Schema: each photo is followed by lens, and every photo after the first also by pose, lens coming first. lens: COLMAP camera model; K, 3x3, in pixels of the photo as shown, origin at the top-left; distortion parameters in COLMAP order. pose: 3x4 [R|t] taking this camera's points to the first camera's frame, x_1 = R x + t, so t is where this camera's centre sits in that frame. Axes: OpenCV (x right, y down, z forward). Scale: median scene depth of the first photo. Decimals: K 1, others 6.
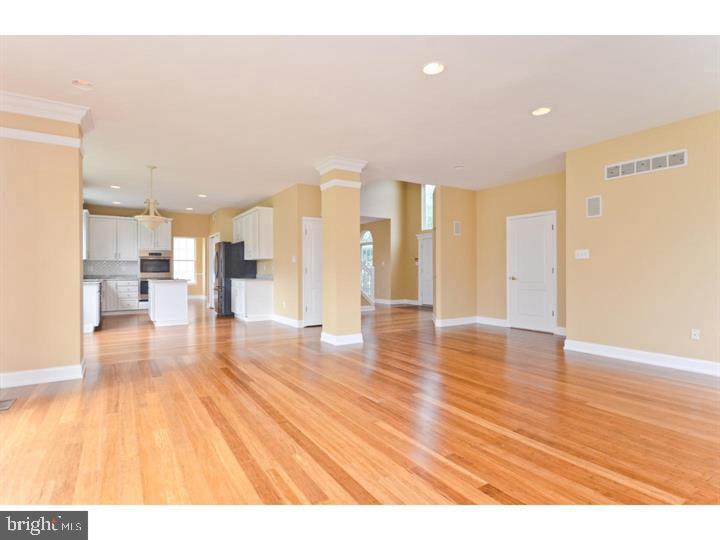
lens RADIAL K [[374.1, 0, 355.7], [0, 374.1, 265.4], [0, 0, 1]] dist [0.001557, -0.000078]
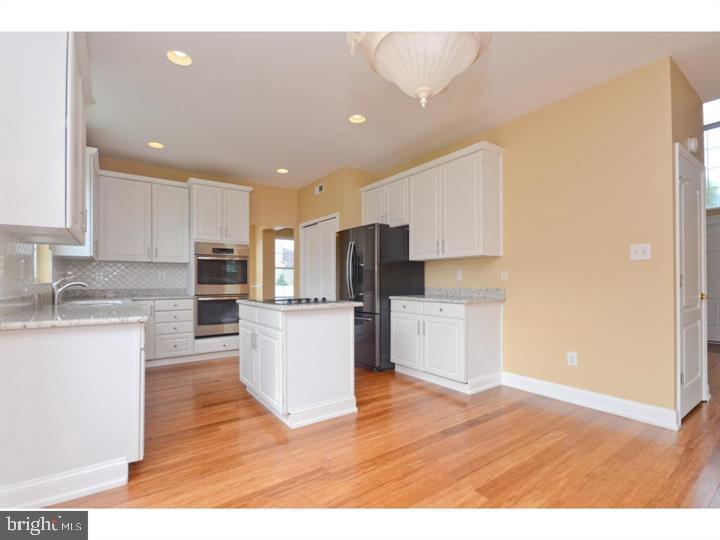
lens RADIAL K [[344.7, 0, 363.0], [0, 344.7, 277.3], [0, 0, 1]] dist [0.000886, -0.001673]
pose [[0.998378, 0.001289, 0.056923, -0.382088], [-0.001052, 0.999991, -0.004199, 0.010881], [-0.056928, 0.004133, 0.998370, 0.516922]]
